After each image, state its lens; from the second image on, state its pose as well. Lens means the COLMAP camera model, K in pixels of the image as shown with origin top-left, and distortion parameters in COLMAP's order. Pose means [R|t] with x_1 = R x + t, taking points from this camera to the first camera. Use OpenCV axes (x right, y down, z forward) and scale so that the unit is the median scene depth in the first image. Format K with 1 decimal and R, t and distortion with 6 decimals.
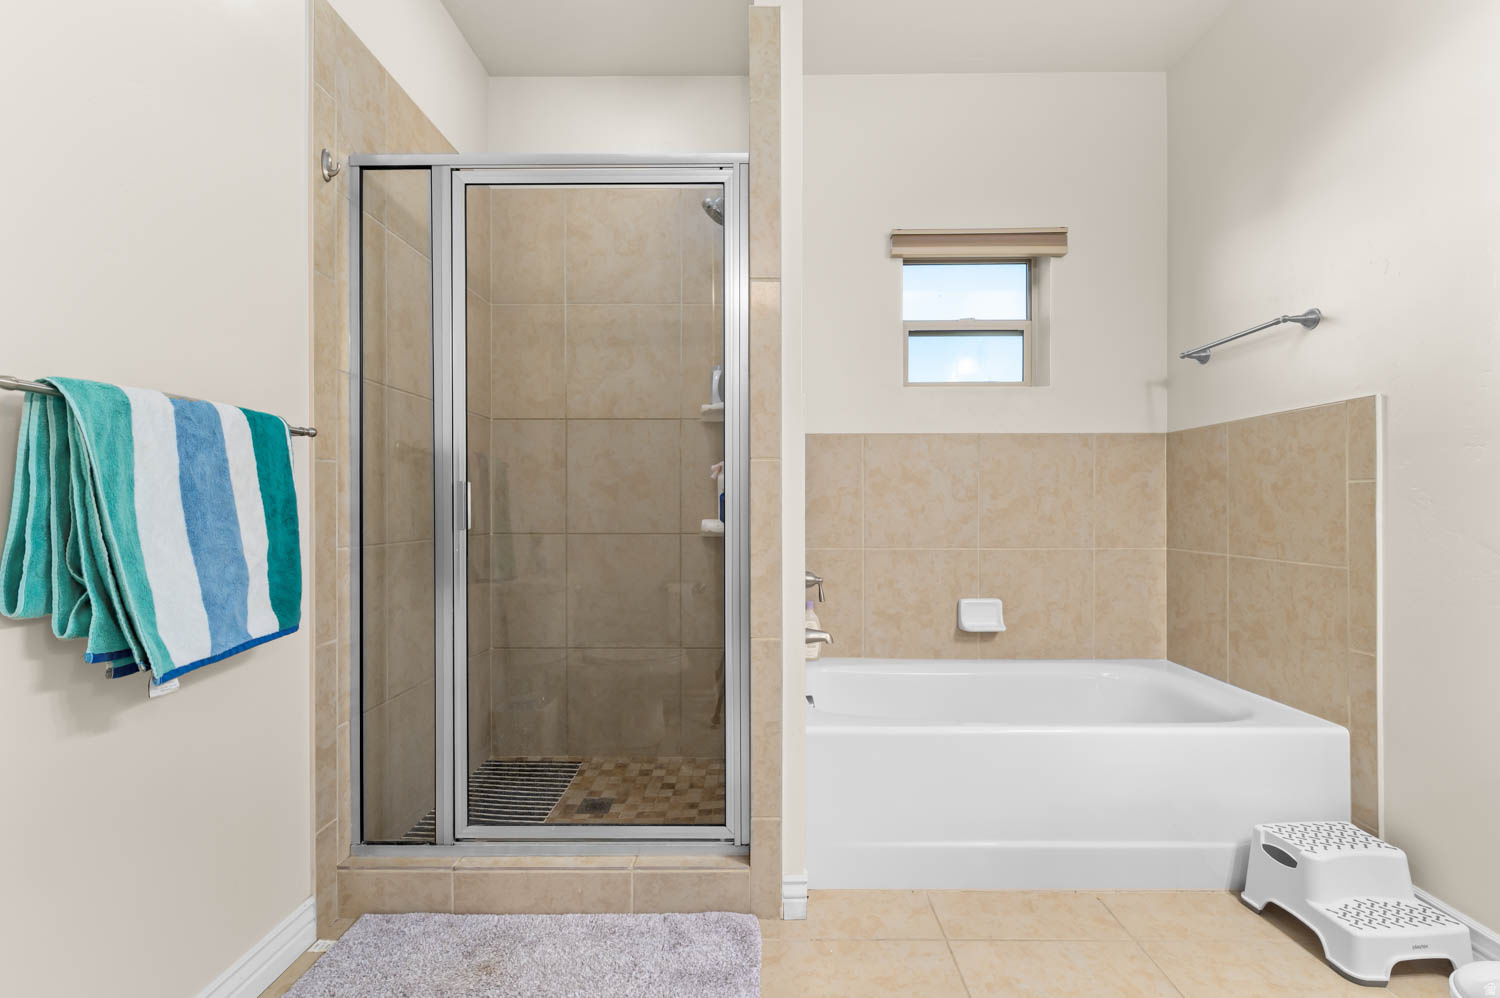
lens RADIAL K [[650.5, 0, 754.4], [0, 650.5, 515.4], [0, 0, 1]] dist [-0.001431, -0.000363]
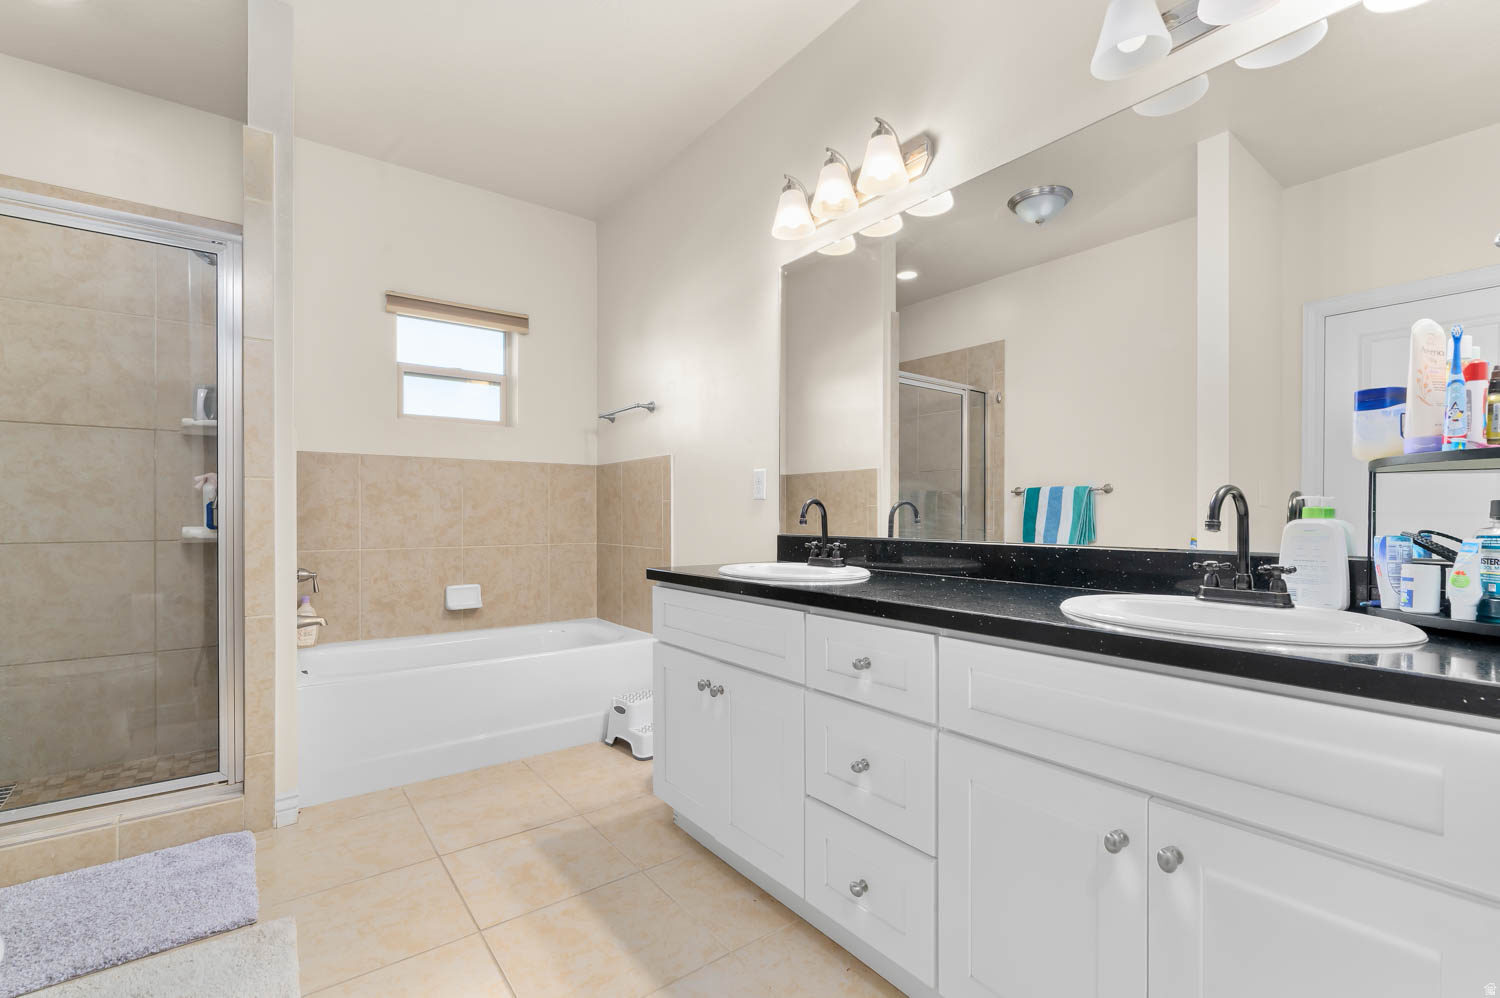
lens RADIAL K [[650.5, 0, 754.4], [0, 650.5, 515.4], [0, 0, 1]] dist [-0.001431, -0.000363]
pose [[0.782777, -0.000248, 0.622303, -0.010682], [0.007918, 0.999923, -0.009562, 0.005353], [-0.622252, 0.012413, 0.782718, -0.416041]]
